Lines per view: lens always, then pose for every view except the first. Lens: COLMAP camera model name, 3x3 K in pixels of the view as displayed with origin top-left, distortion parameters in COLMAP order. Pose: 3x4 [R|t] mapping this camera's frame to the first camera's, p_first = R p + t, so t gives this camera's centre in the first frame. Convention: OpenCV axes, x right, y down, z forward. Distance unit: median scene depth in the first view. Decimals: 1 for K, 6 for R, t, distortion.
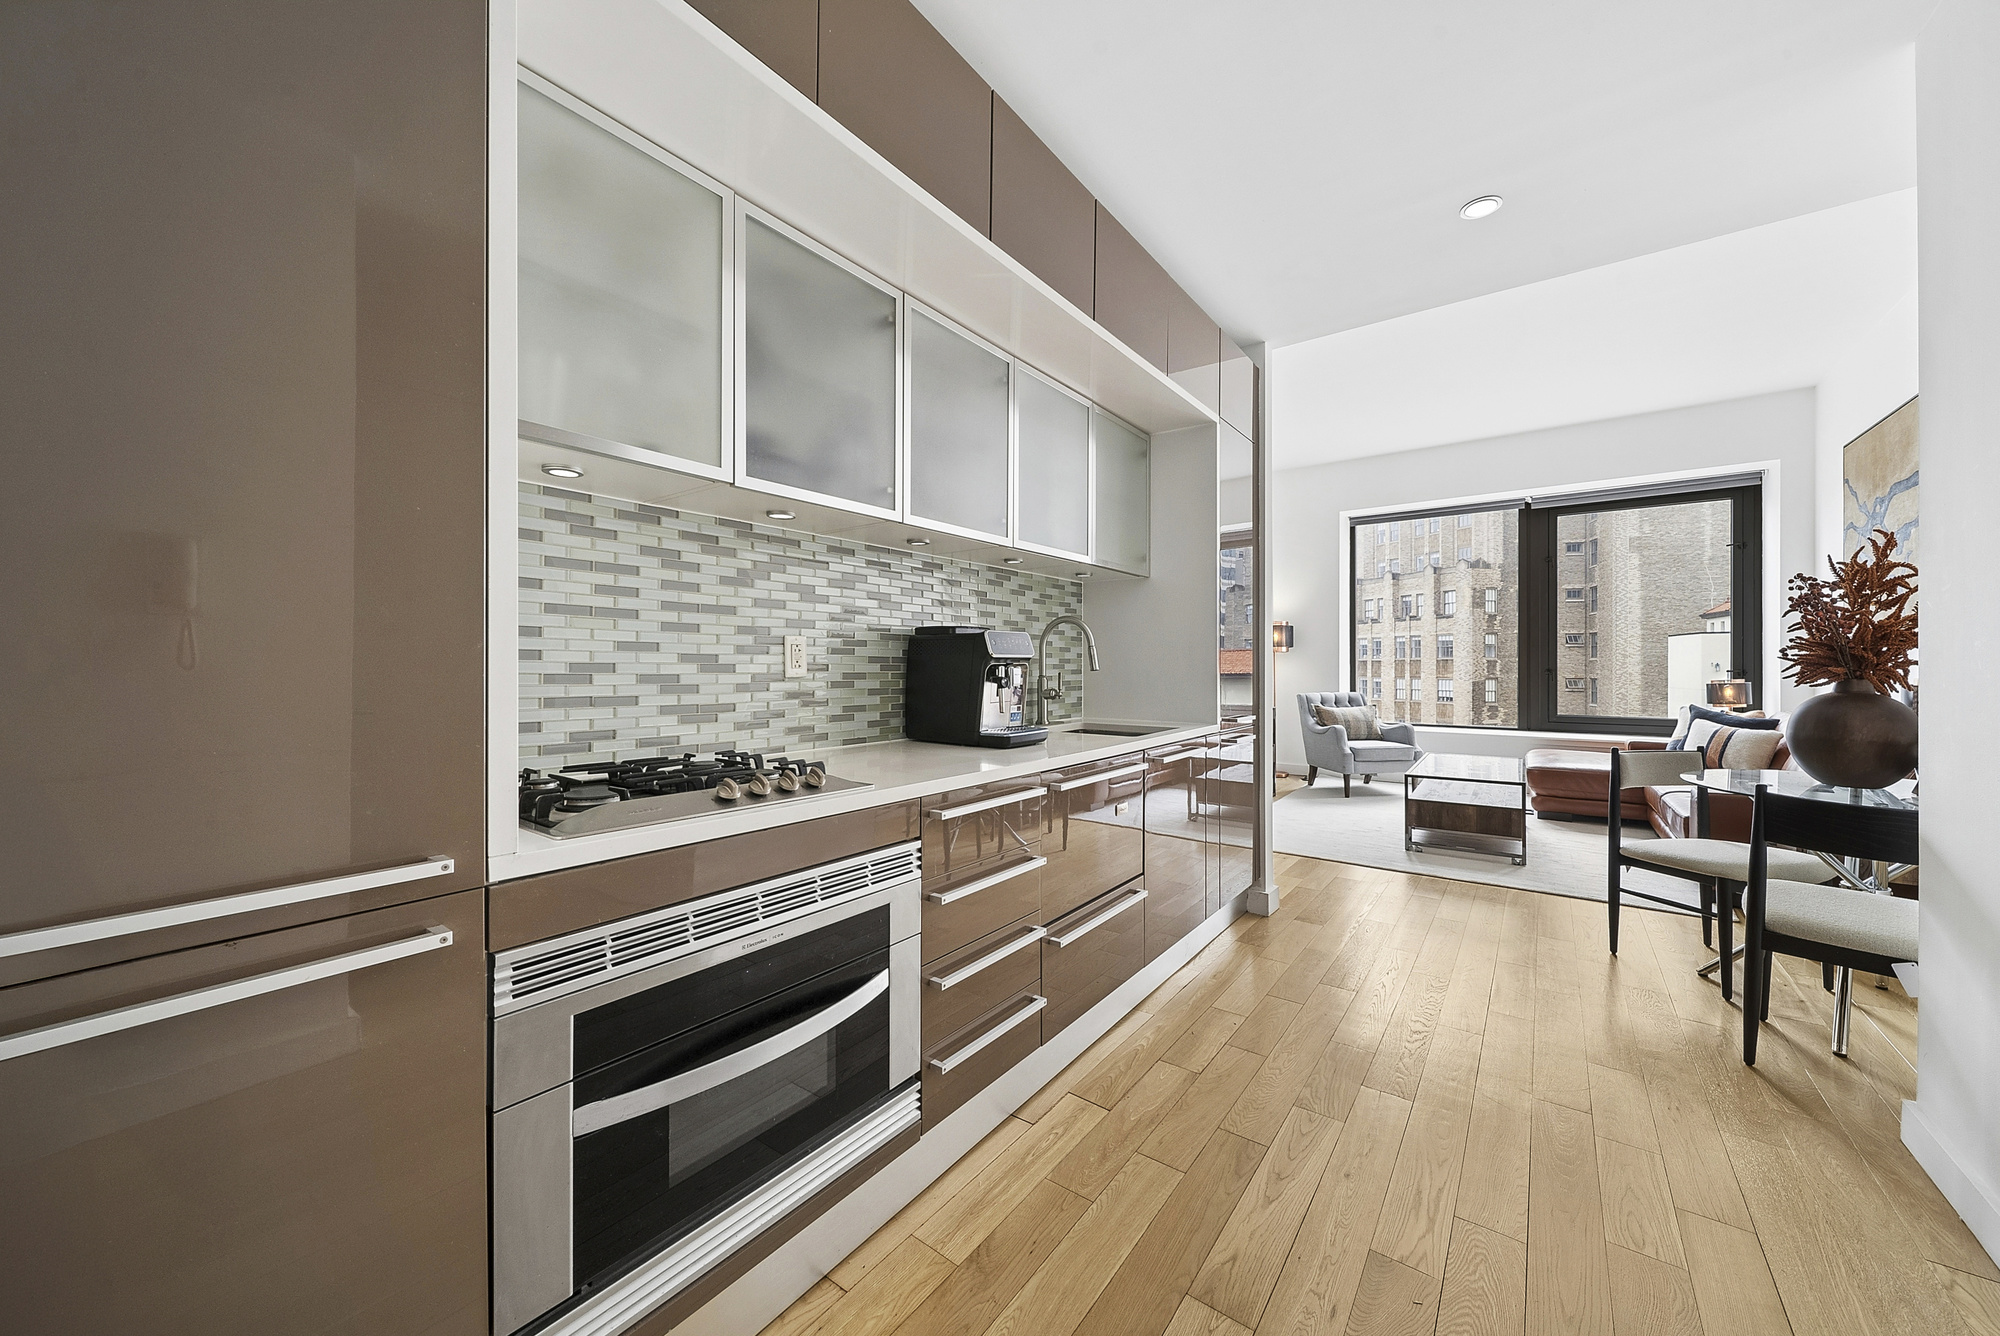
lens RADIAL K [[696.8, 0, 1000.0], [0, 696.8, 668.0], [0, 0, 1]] dist [-0.014982, 0.000083]
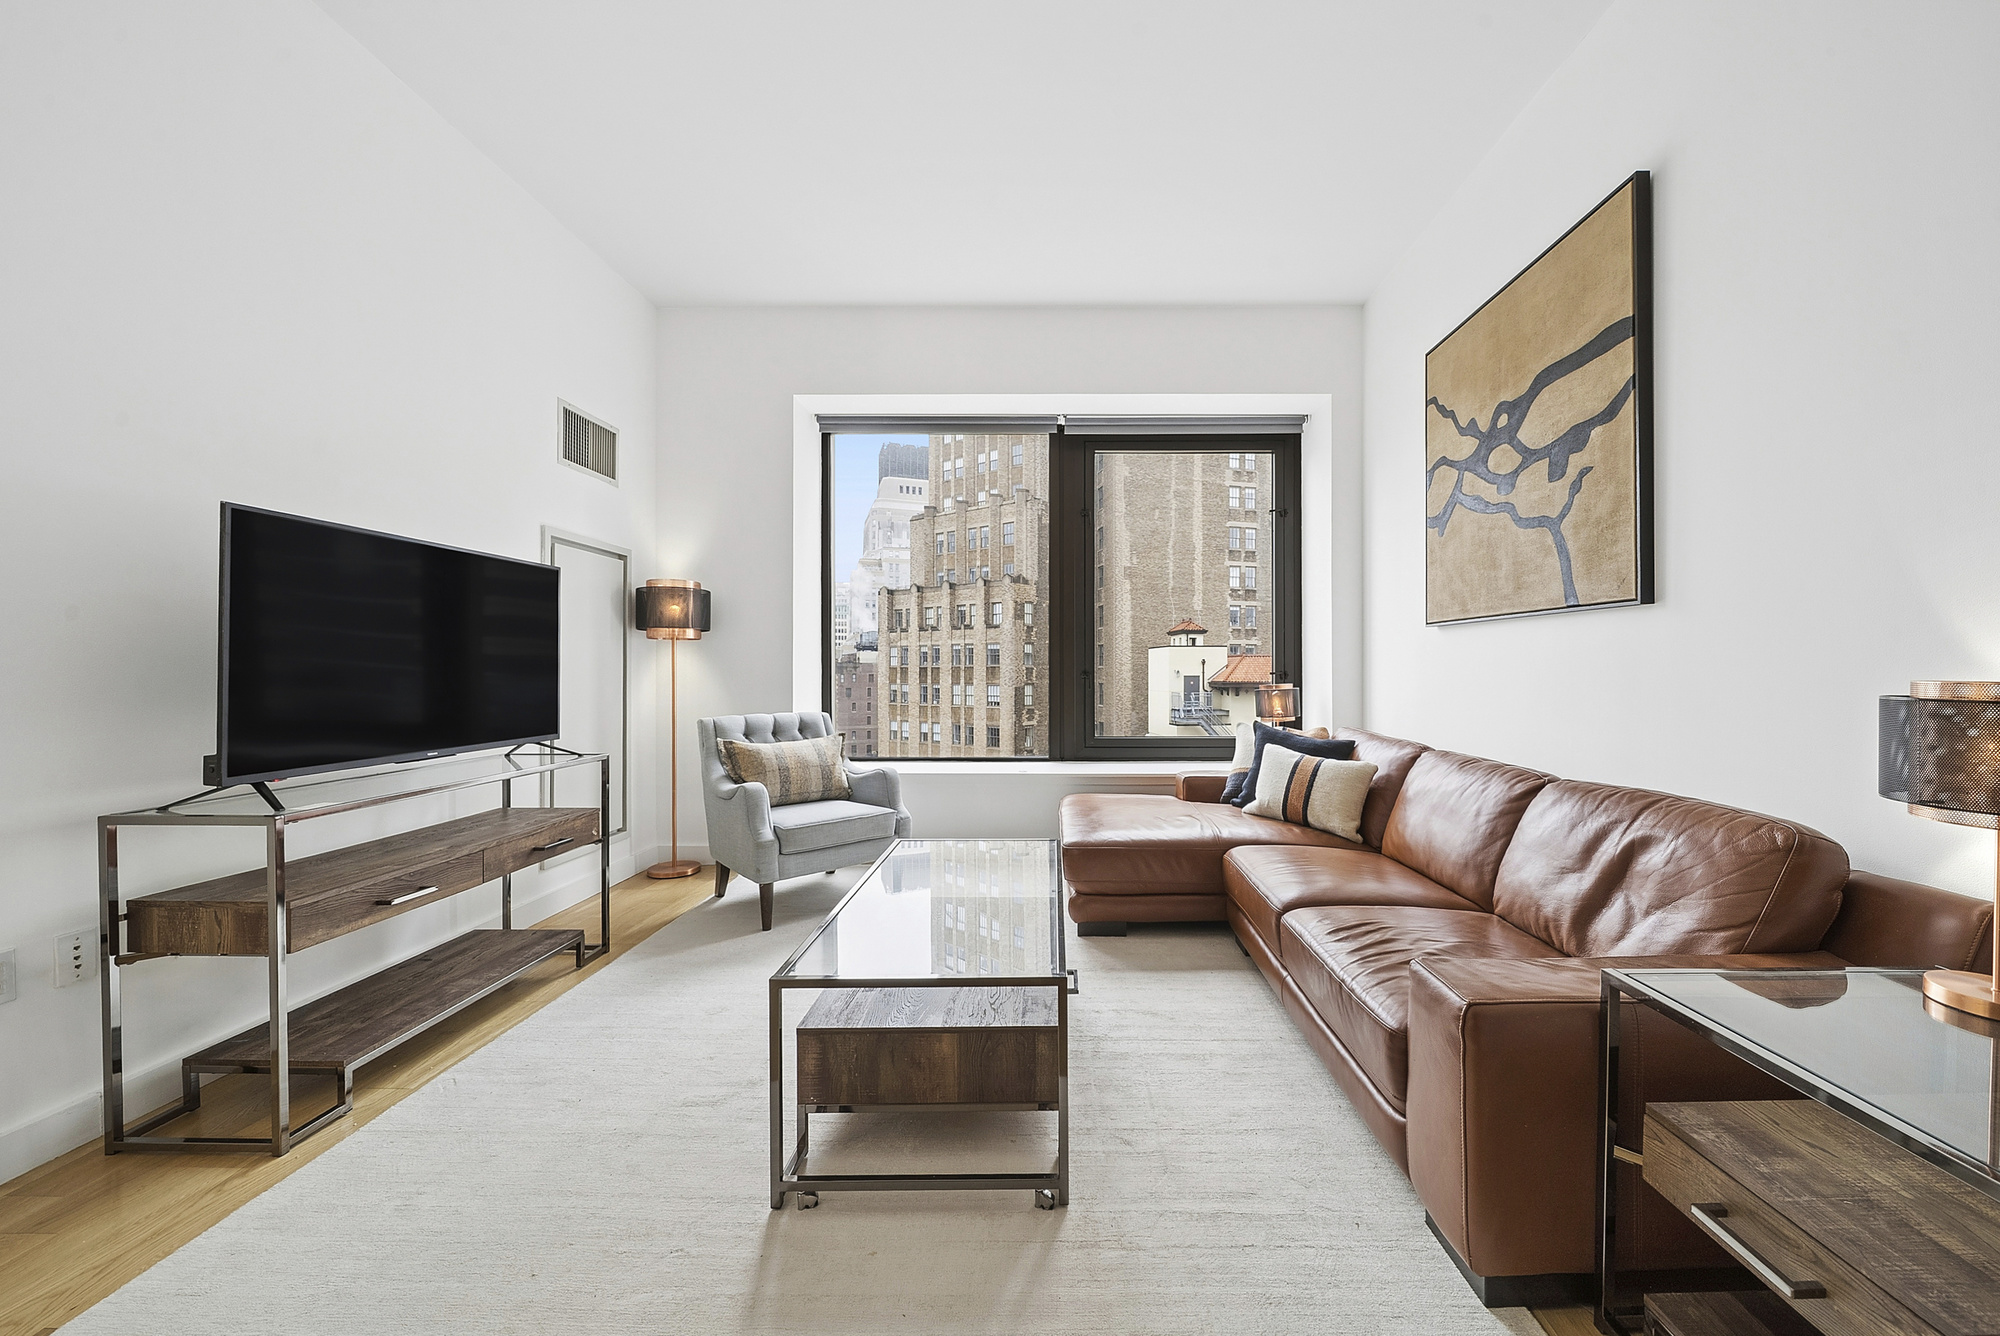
lens RADIAL K [[739.5, 0, 1000.0], [0, 739.5, 668.0], [0, 0, 1]] dist [0.000254, 0.000010]
pose [[0.837880, 0.003758, 0.545842, 0.319089], [0.001600, 0.999955, -0.009341, 0.005278], [-0.545853, 0.008700, 0.837836, 0.425004]]
